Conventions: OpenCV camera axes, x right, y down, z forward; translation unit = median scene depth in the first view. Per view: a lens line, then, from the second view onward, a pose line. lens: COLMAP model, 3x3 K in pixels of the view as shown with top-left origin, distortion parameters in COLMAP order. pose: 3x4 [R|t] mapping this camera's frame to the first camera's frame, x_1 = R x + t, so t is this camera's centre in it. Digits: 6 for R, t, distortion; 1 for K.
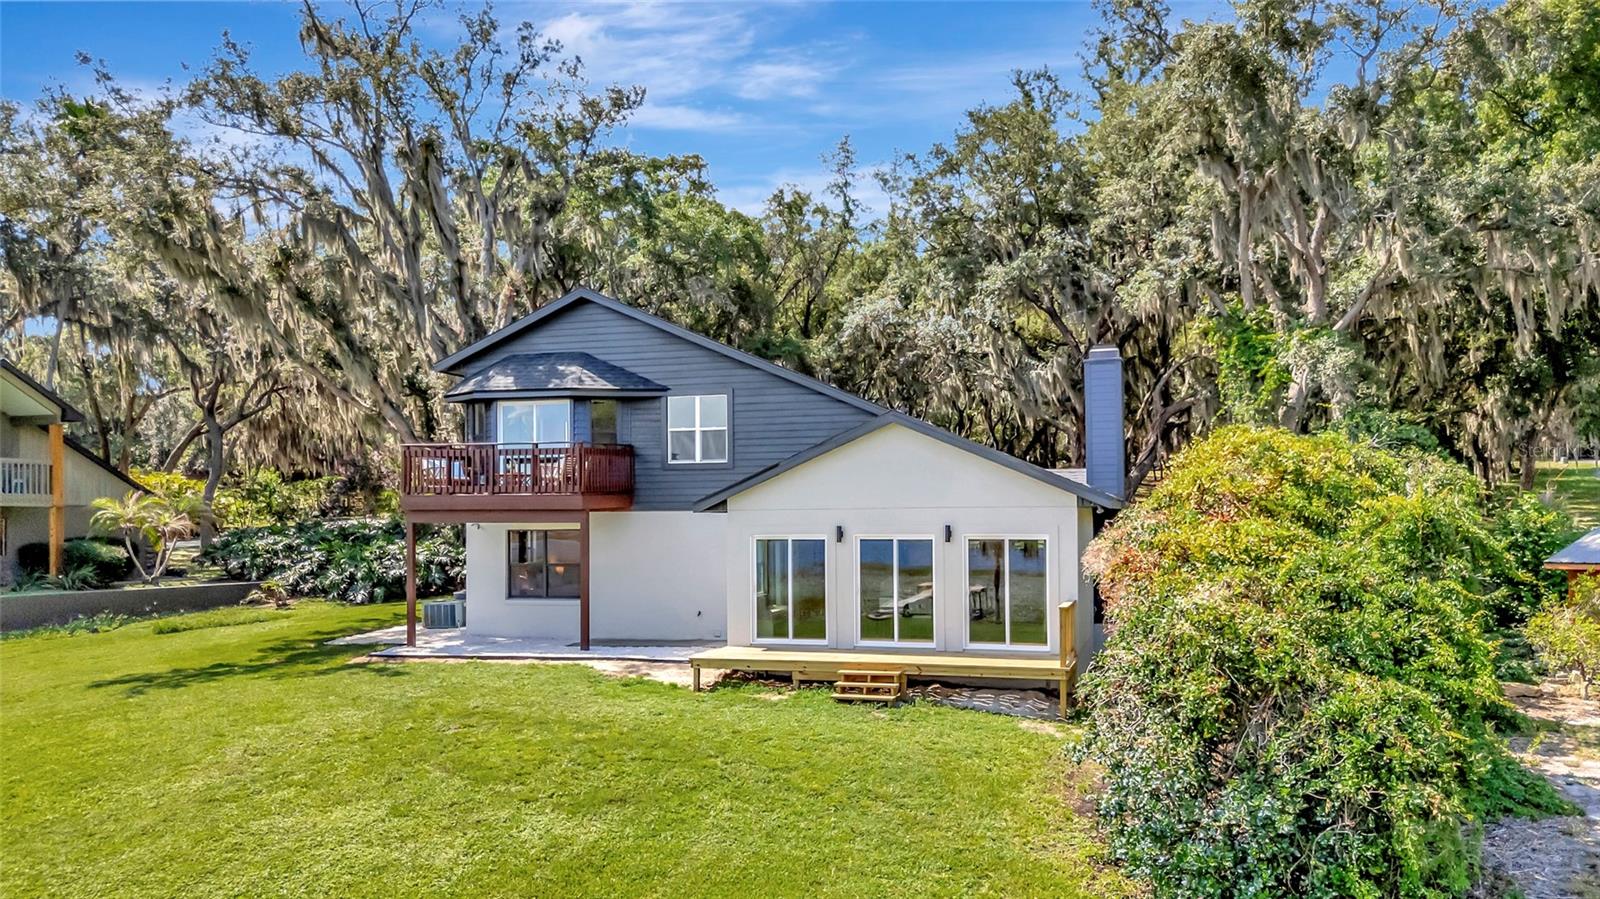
lens RADIAL K [[1215.6, 0, 800.4], [0, 1215.6, 482.1], [0, 0, 1]] dist [0.031643, -0.006235]
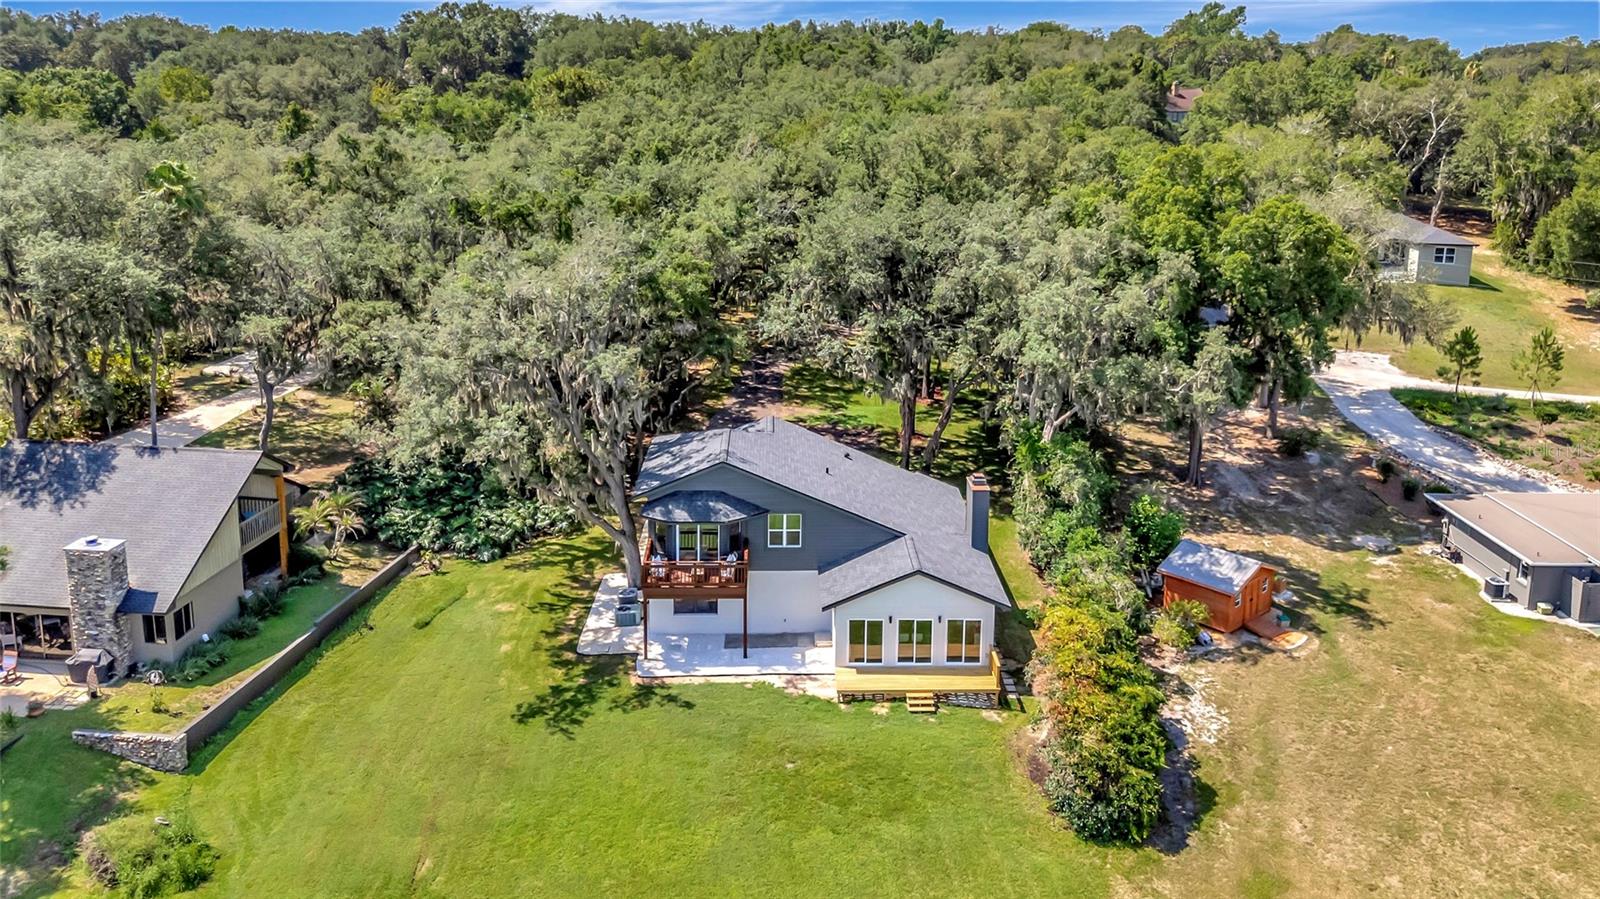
lens RADIAL K [[1221.3, 0, 829.4], [0, 1221.3, 301.9], [0, 0, 1]] dist [0.045834, -0.054535]
pose [[0.942330, -0.038173, 0.332501, -0.656905], [-0.035327, 0.976580, 0.212236, -0.822208], [-0.332815, -0.211742, 0.918912, -0.738312]]
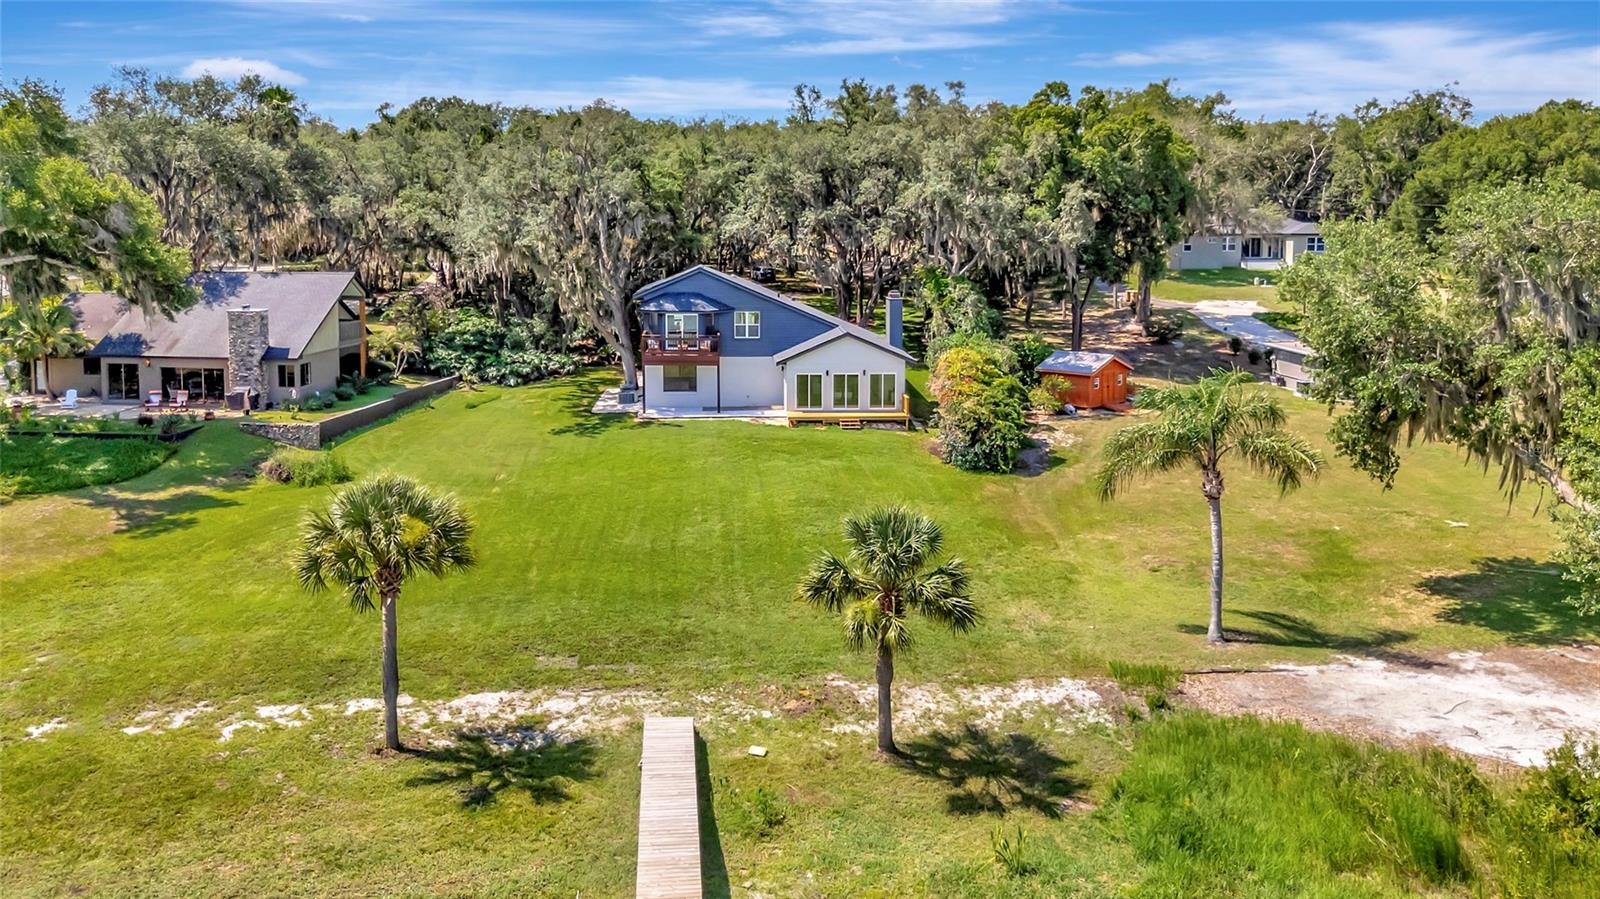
lens RADIAL K [[1226.2, 0, 774.5], [0, 1226.2, 382.1], [0, 0, 1]] dist [-0.035211, -0.002348]
pose [[0.942641, -0.034944, 0.331974, -0.894314], [-0.019236, 0.987167, 0.158531, -0.334723], [-0.333253, -0.155824, 0.929872, -1.434630]]
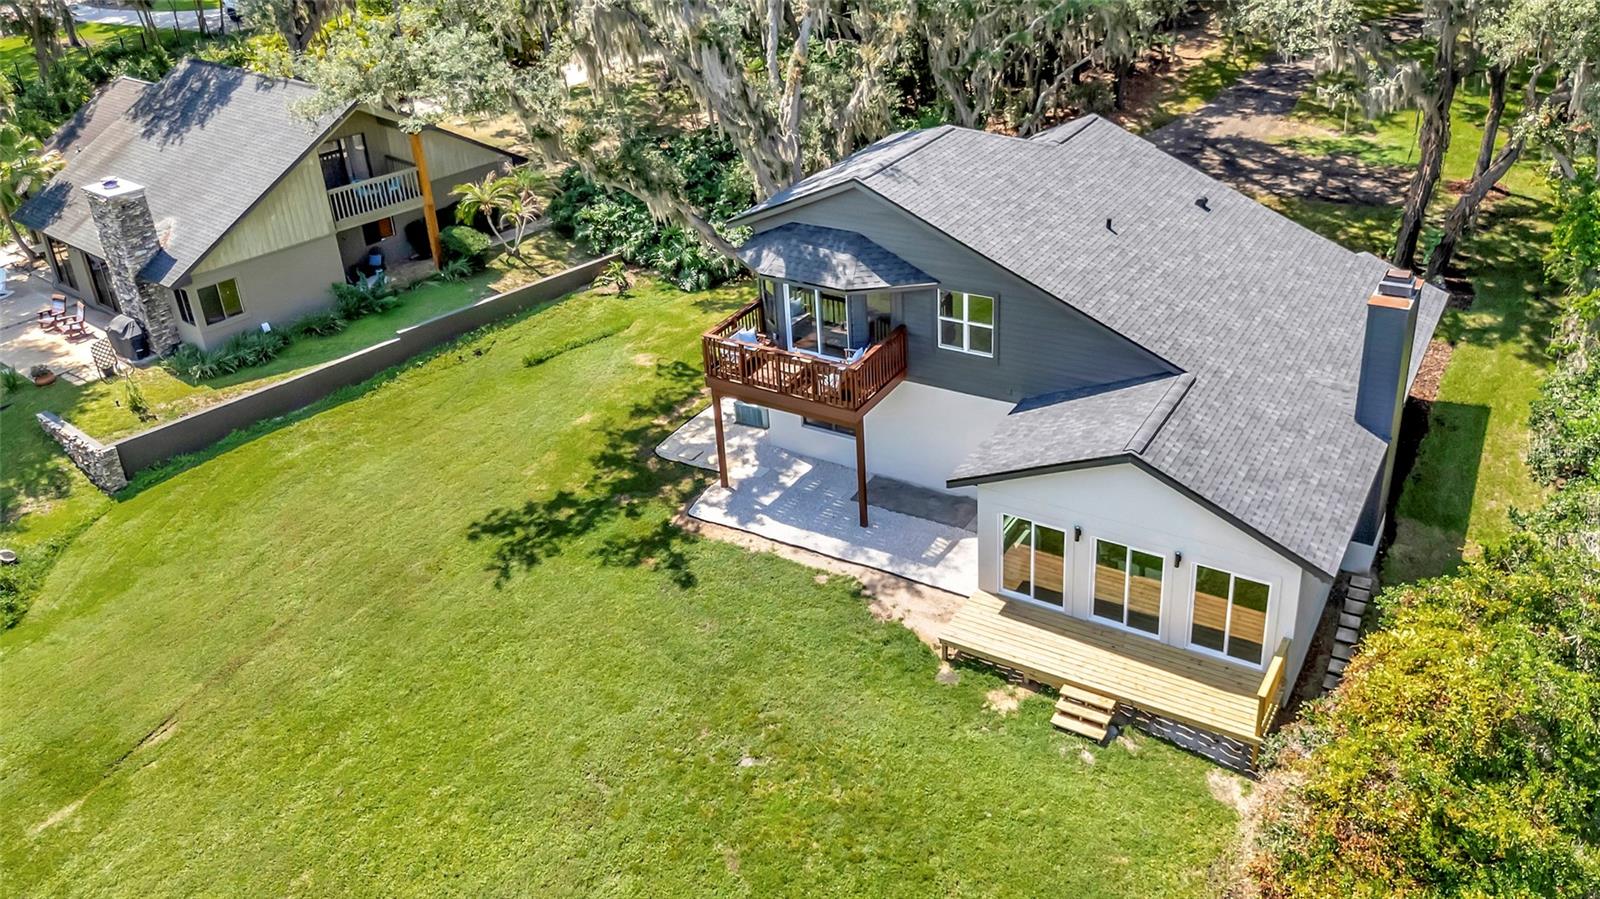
lens RADIAL K [[1213.1, 0, 860.7], [0, 1213.1, 400.5], [0, 0, 1]] dist [0.065048, -0.001608]
pose [[0.972467, 0.076151, -0.220247, 0.061434], [0.042273, 0.871778, 0.488073, -0.498822], [0.229174, -0.483946, 0.844557, 0.077892]]
